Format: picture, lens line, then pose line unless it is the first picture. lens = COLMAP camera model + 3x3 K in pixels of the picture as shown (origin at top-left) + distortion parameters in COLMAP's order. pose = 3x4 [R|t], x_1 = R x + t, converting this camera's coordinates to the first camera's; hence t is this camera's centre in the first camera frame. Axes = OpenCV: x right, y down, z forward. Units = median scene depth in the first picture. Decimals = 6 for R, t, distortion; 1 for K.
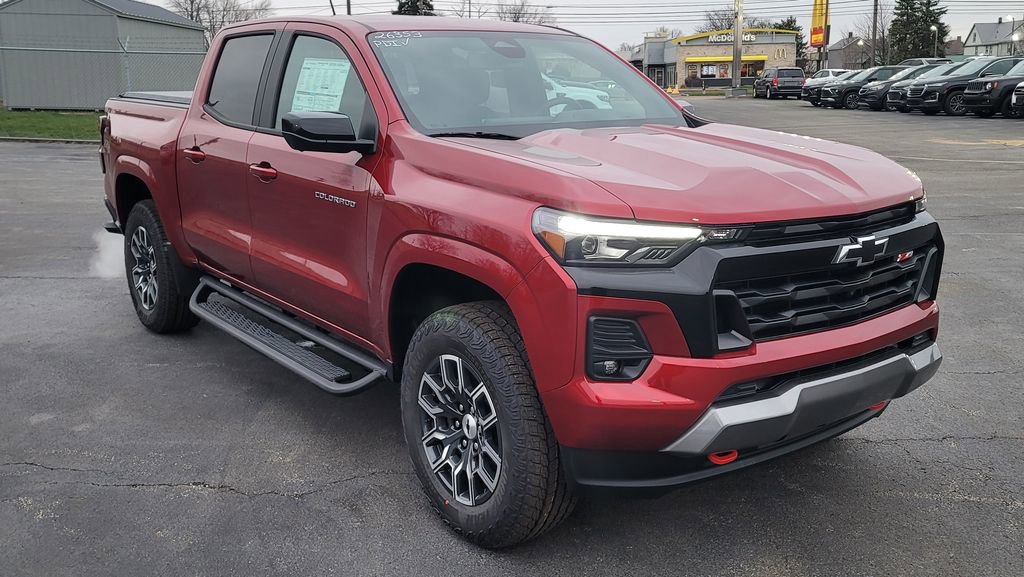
lens RADIAL K [[747.9, 0, 516.9], [0, 747.9, 284.3], [0, 0, 1]] dist [0.047504, -0.002901]
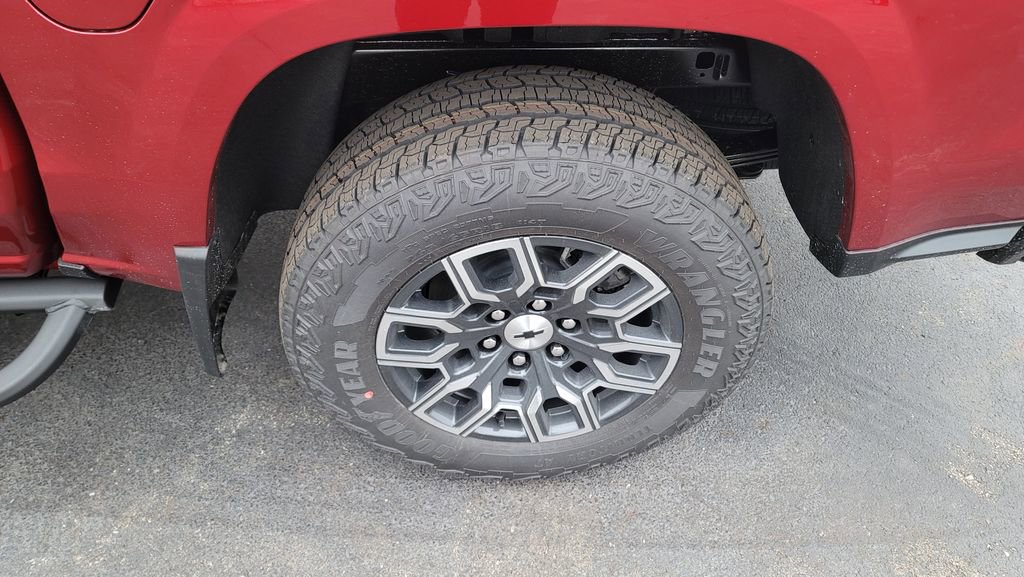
lens RADIAL K [[747.9, 0, 516.9], [0, 747.9, 284.3], [0, 0, 1]] dist [0.047504, -0.002901]
pose [[0.550891, -0.626923, 0.550897, -0.324609], [0.272580, 0.759049, 0.591223, -0.135466], [-0.788809, -0.175536, 0.589039, 0.709480]]
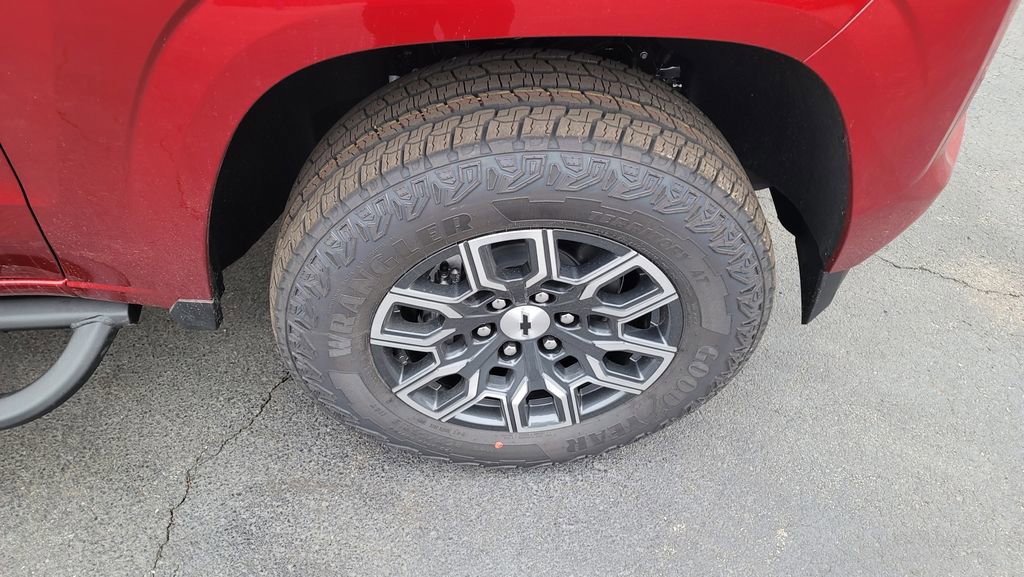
lens RADIAL K [[747.9, 0, 516.9], [0, 747.9, 284.3], [0, 0, 1]] dist [0.047504, -0.002901]
pose [[0.542489, -0.594749, 0.593278, -0.344537], [0.131456, 0.757631, 0.639308, -0.147727], [-0.829714, -0.268828, 0.489190, 0.763360]]
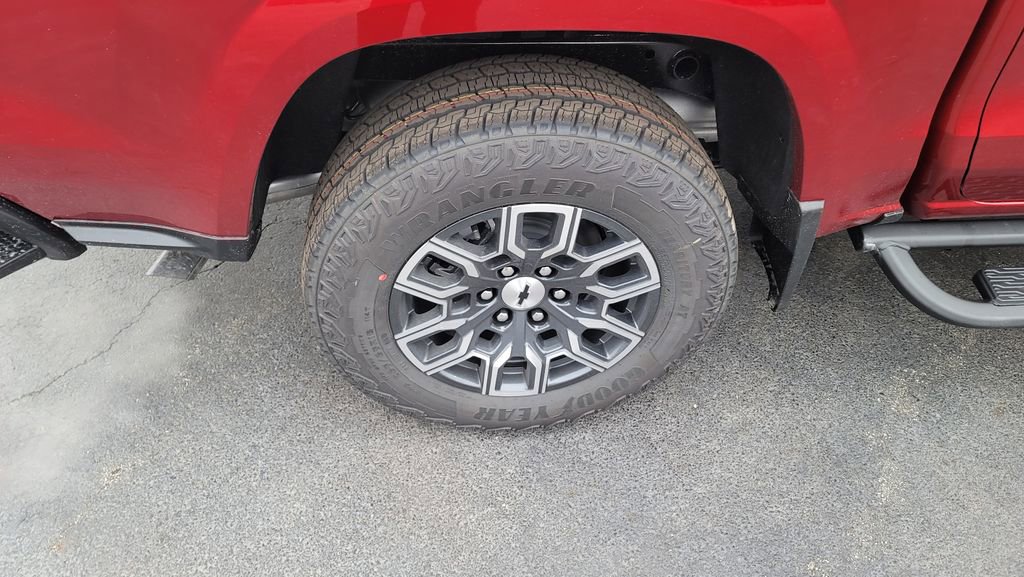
lens RADIAL K [[747.9, 0, 516.9], [0, 747.9, 284.3], [0, 0, 1]] dist [0.047504, -0.002901]
pose [[0.491753, -0.479081, 0.727090, -0.473797], [-0.105725, 0.796001, 0.595991, -0.153886], [-0.864292, -0.369952, 0.340785, 0.807369]]
